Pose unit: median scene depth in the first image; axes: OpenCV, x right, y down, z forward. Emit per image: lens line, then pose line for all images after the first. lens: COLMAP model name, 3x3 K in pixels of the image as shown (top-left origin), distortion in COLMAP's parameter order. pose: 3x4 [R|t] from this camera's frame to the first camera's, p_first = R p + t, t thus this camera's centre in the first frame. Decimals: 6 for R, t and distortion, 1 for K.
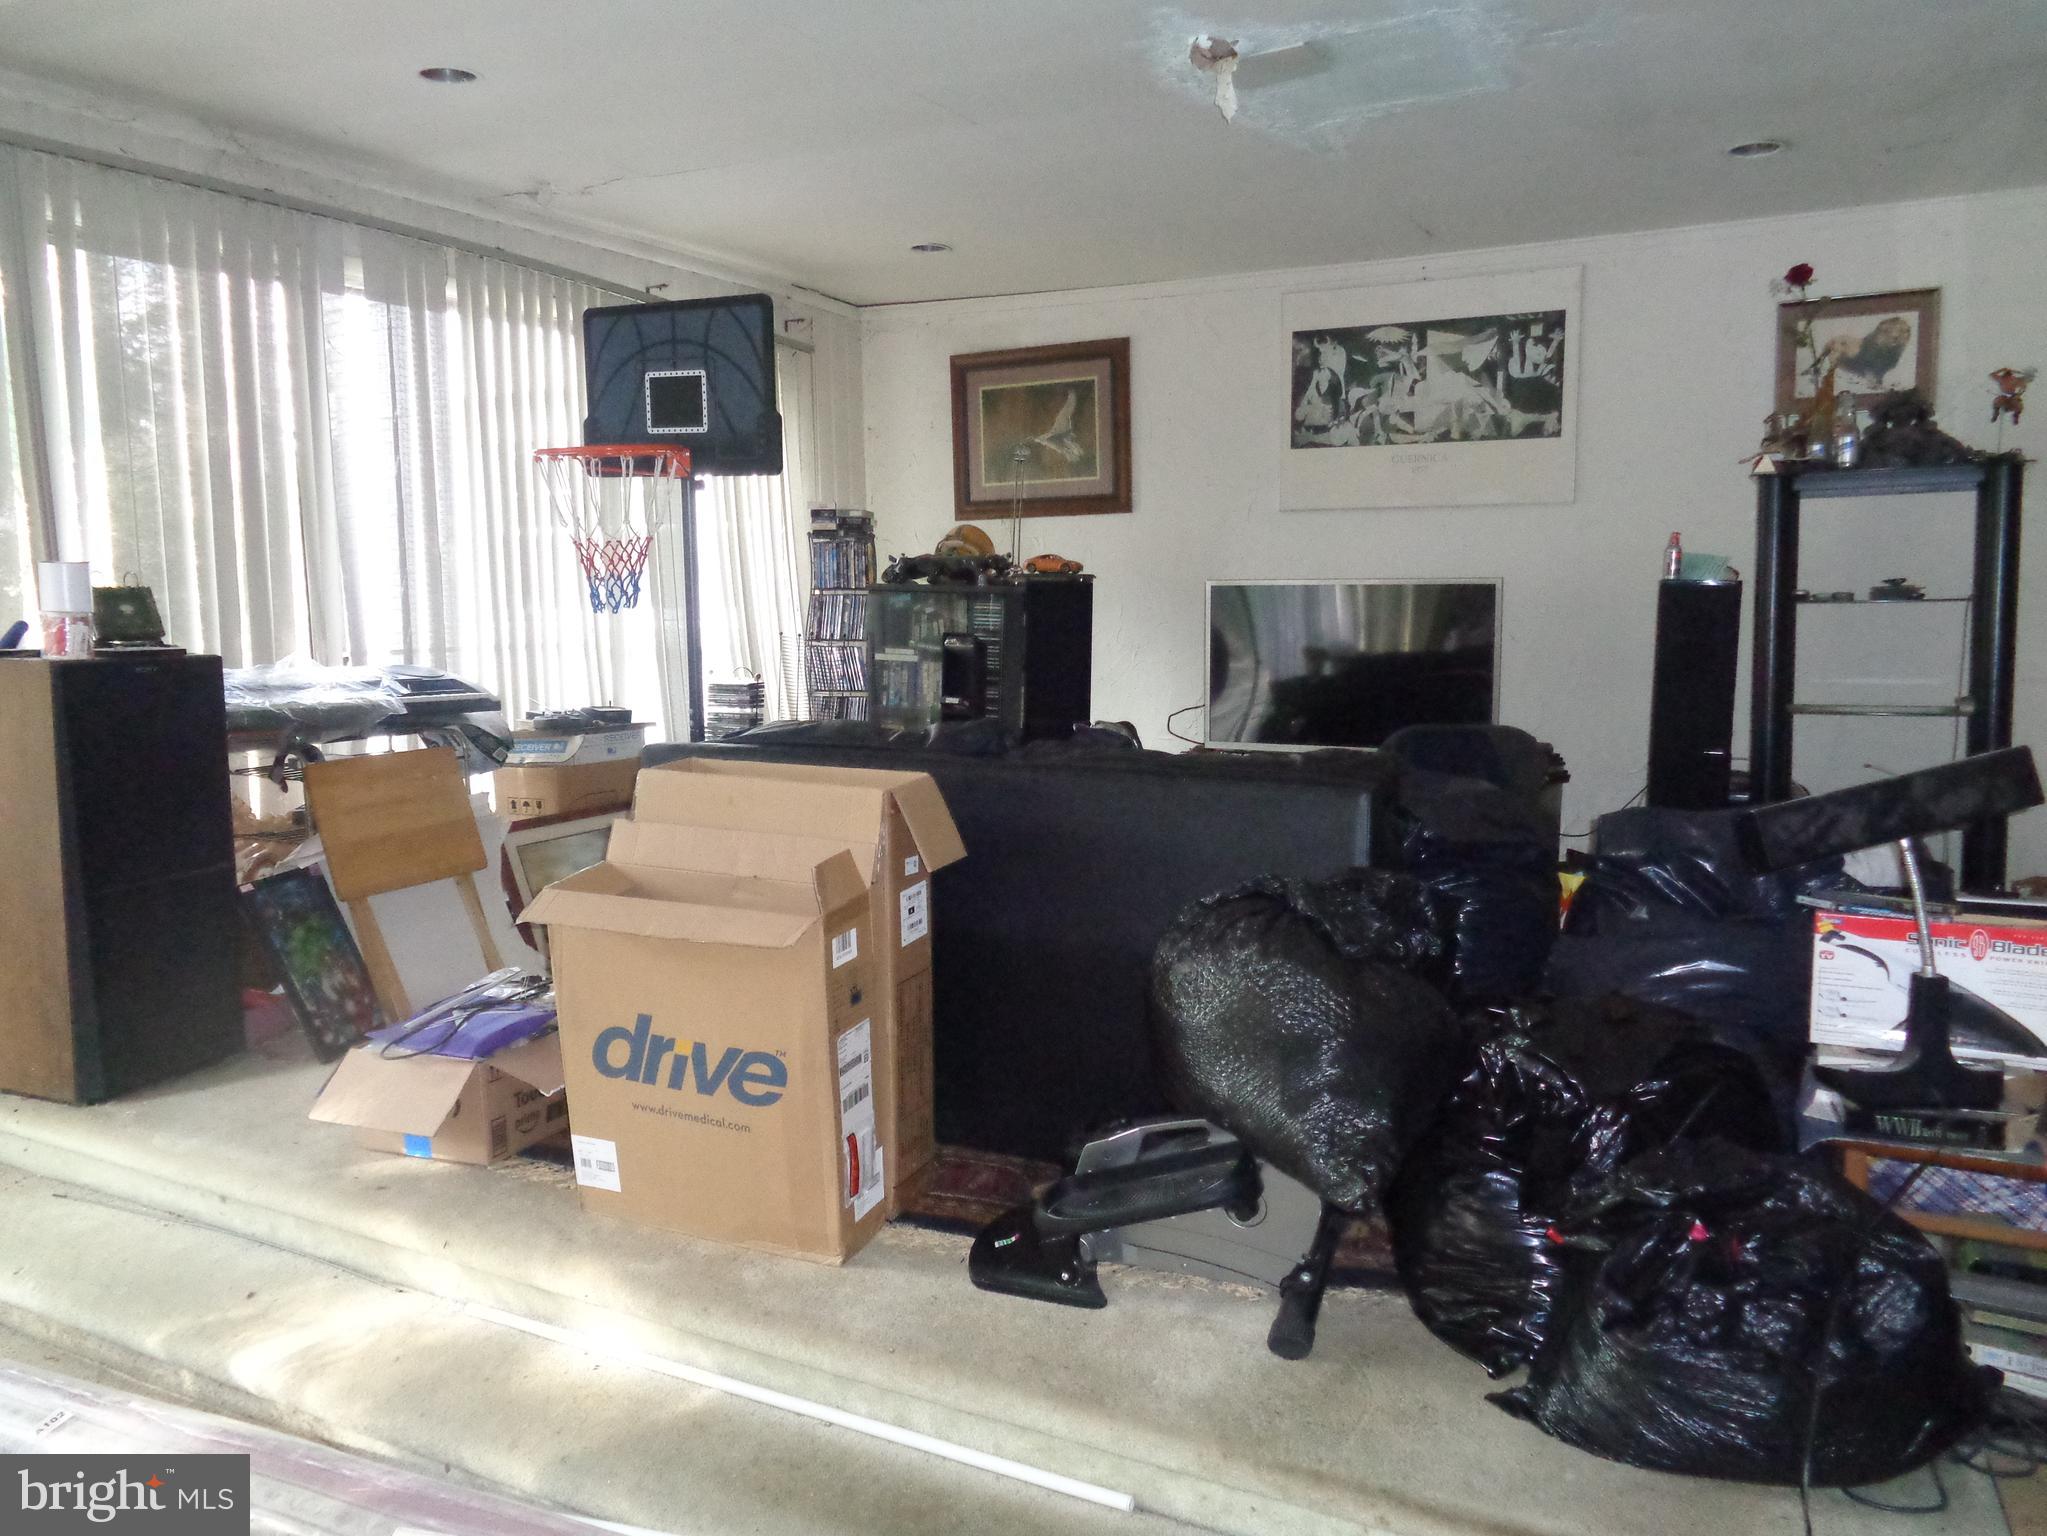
lens RADIAL K [[1547.5, 0, 1021.8], [0, 1547.5, 763.6], [0, 0, 1]] dist [0.011305, 0.009277]
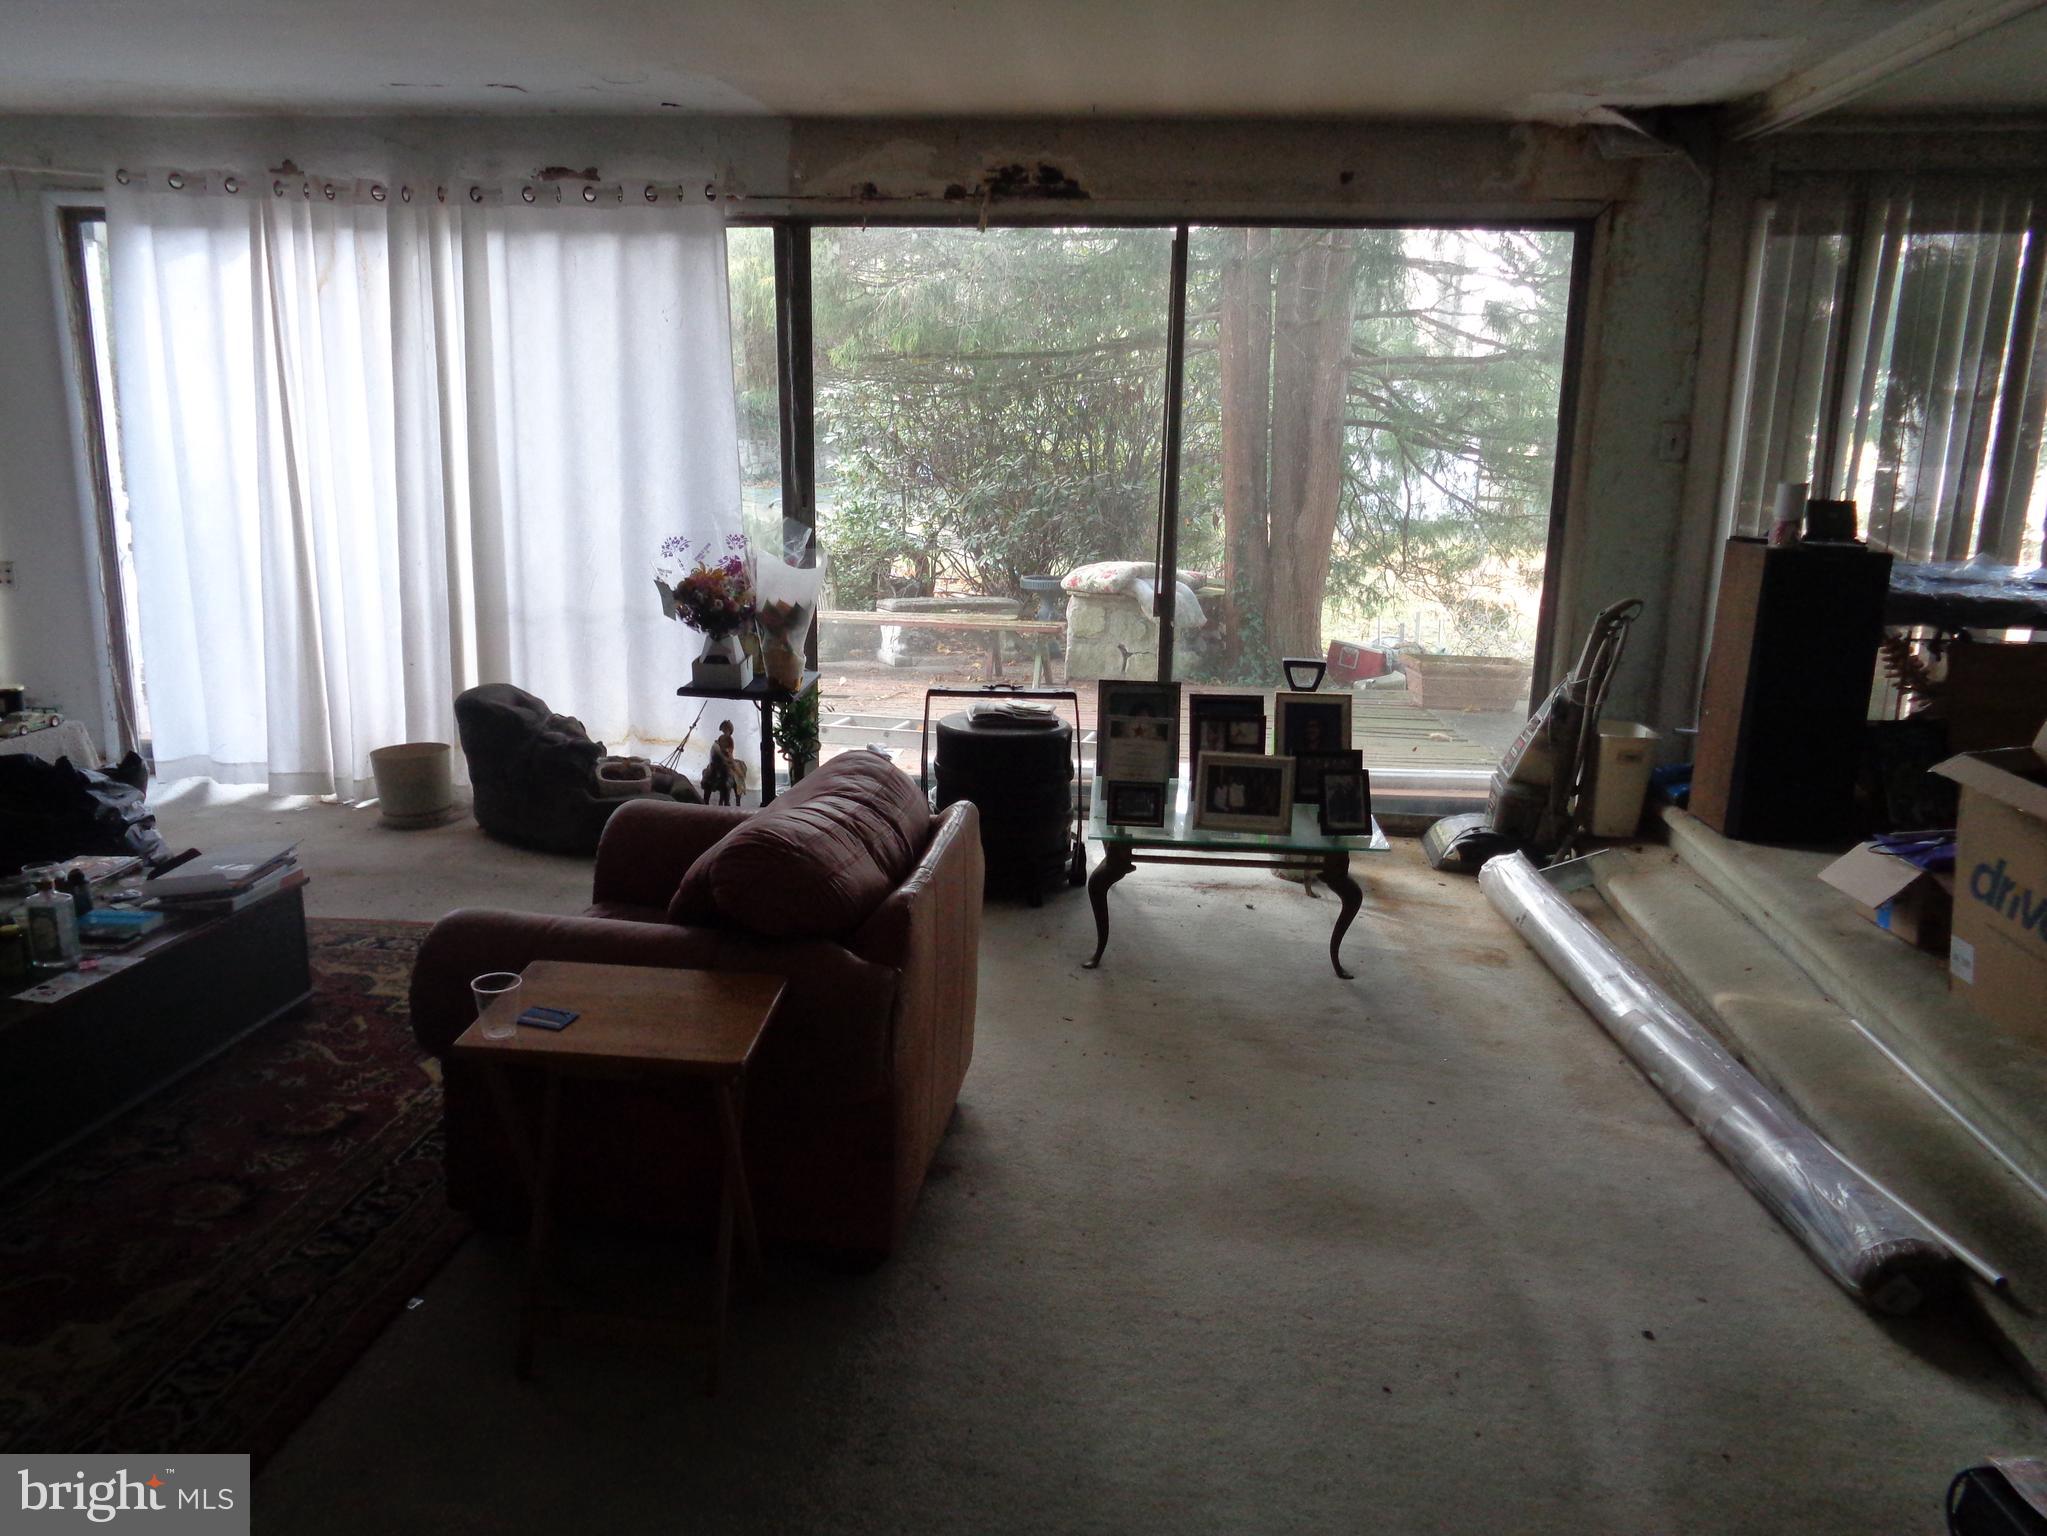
lens RADIAL K [[1547.5, 0, 1040.7], [0, 1547.5, 770.7], [0, 0, 1]] dist [0.011305, 0.009277]
pose [[0.394413, 0.228781, -0.889999, 0.542558], [-0.133922, 0.972483, 0.190636, -0.052966], [0.909122, 0.044001, 0.414199, -0.291557]]
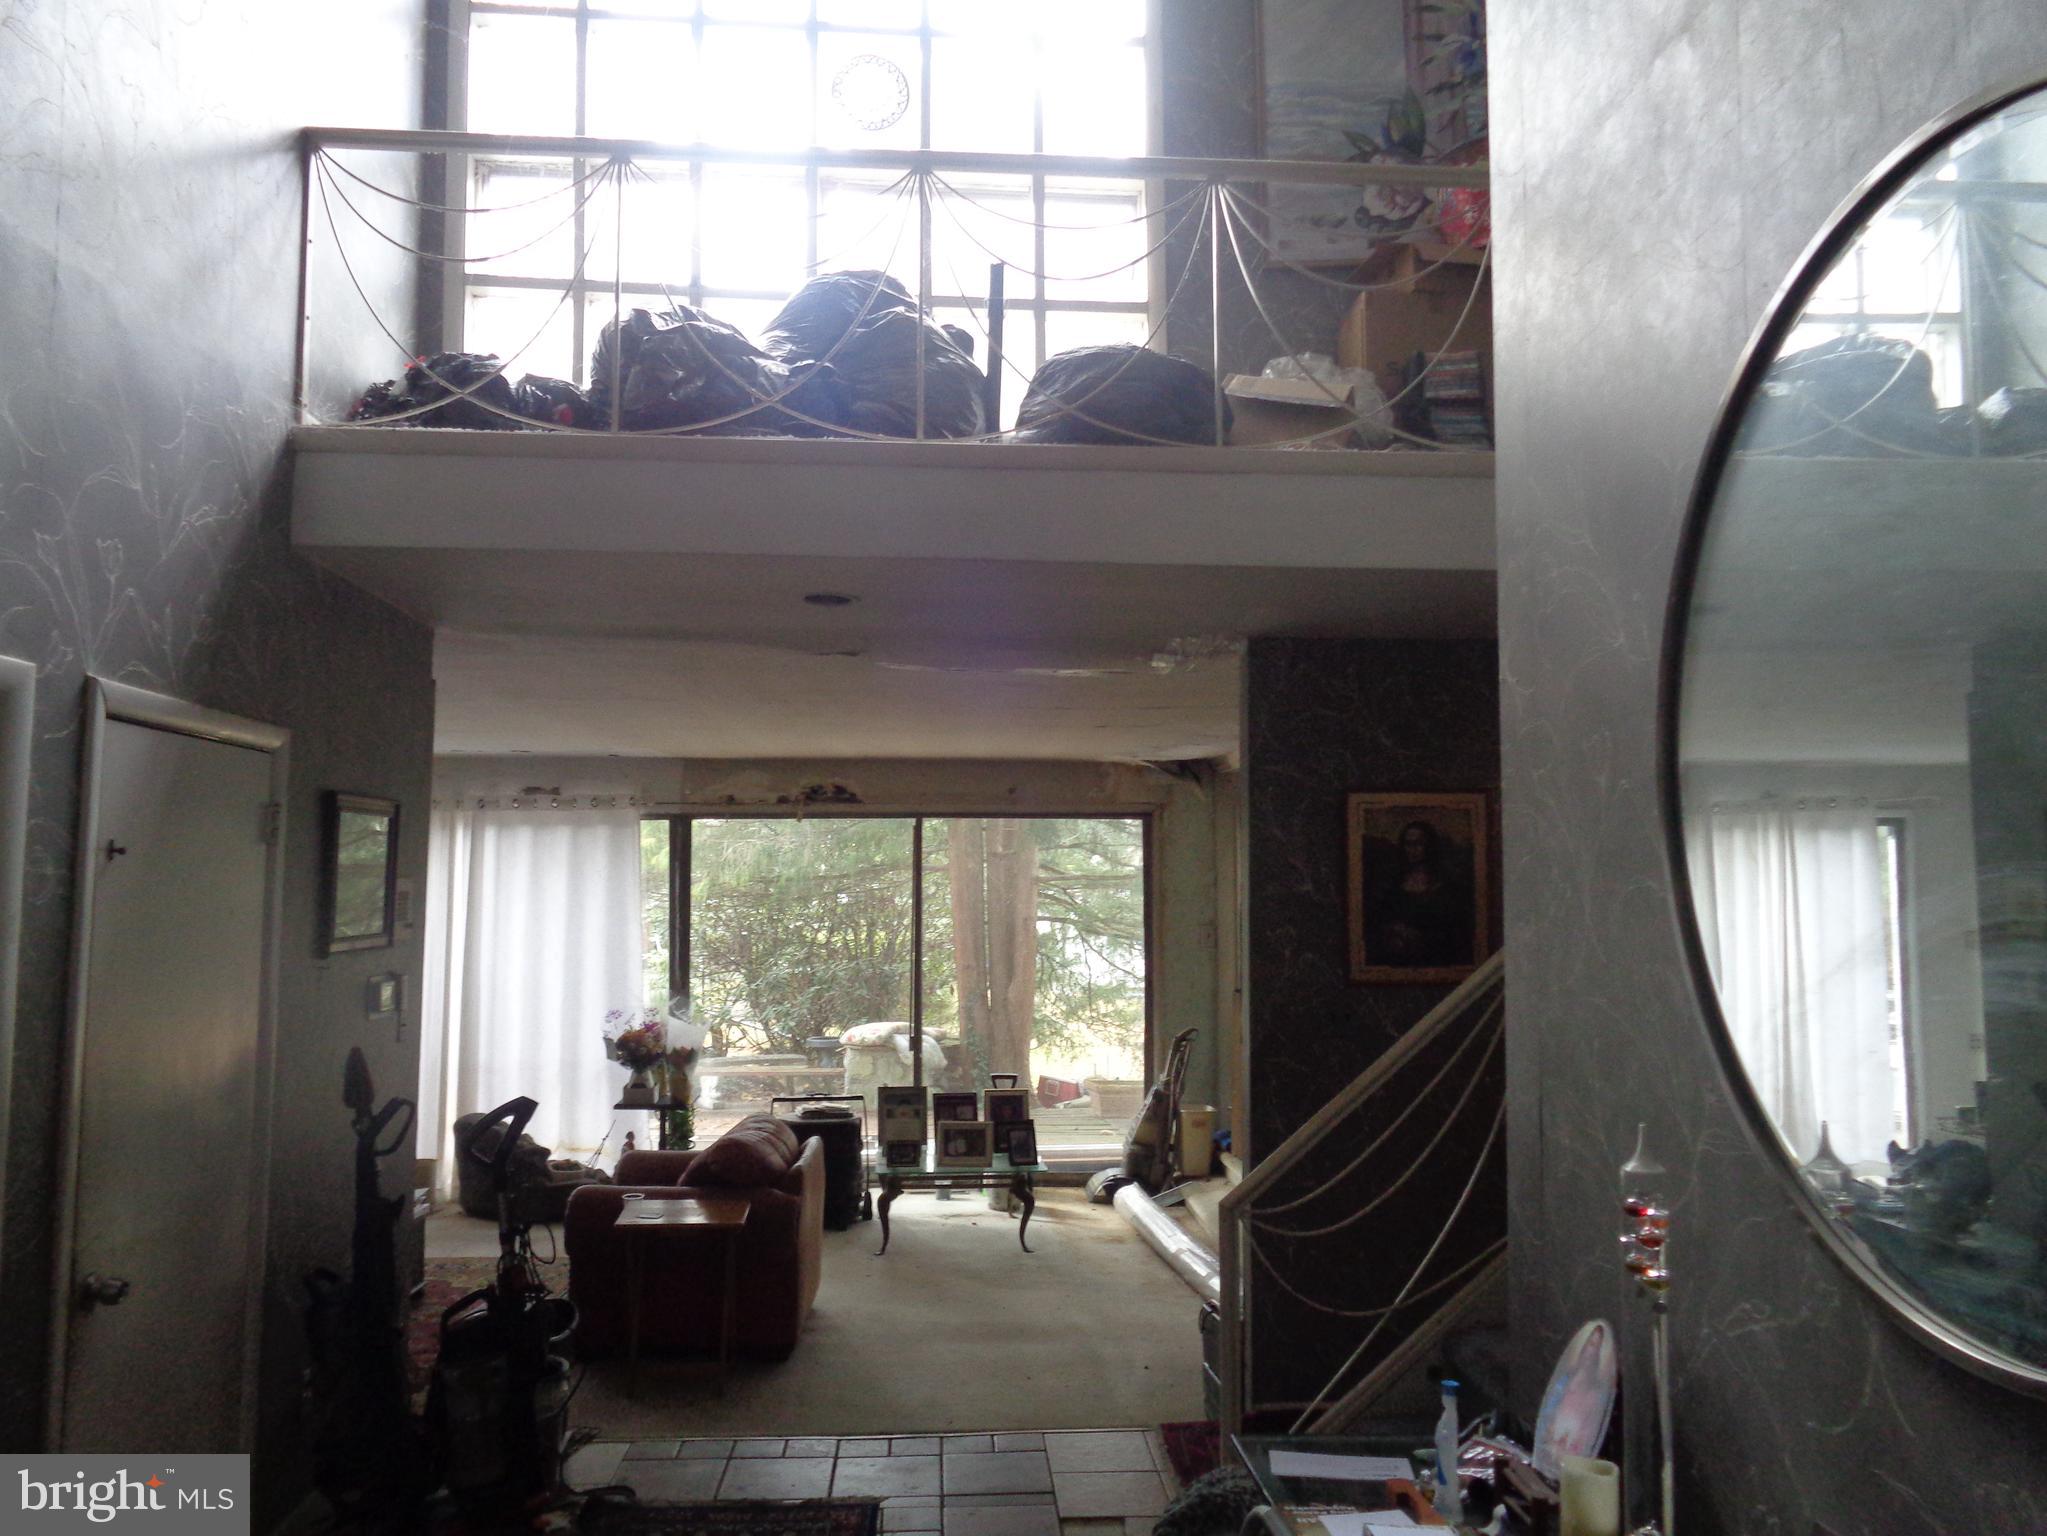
lens RADIAL K [[1547.5, 0, 1033.4], [0, 1547.5, 768.1], [0, 0, 1]] dist [0.011305, 0.009277]
pose [[0.534174, -0.054081, -0.843643, 1.473077], [-0.105670, 0.985853, -0.130105, -0.068253], [0.838744, 0.158646, 0.520902, -0.792473]]
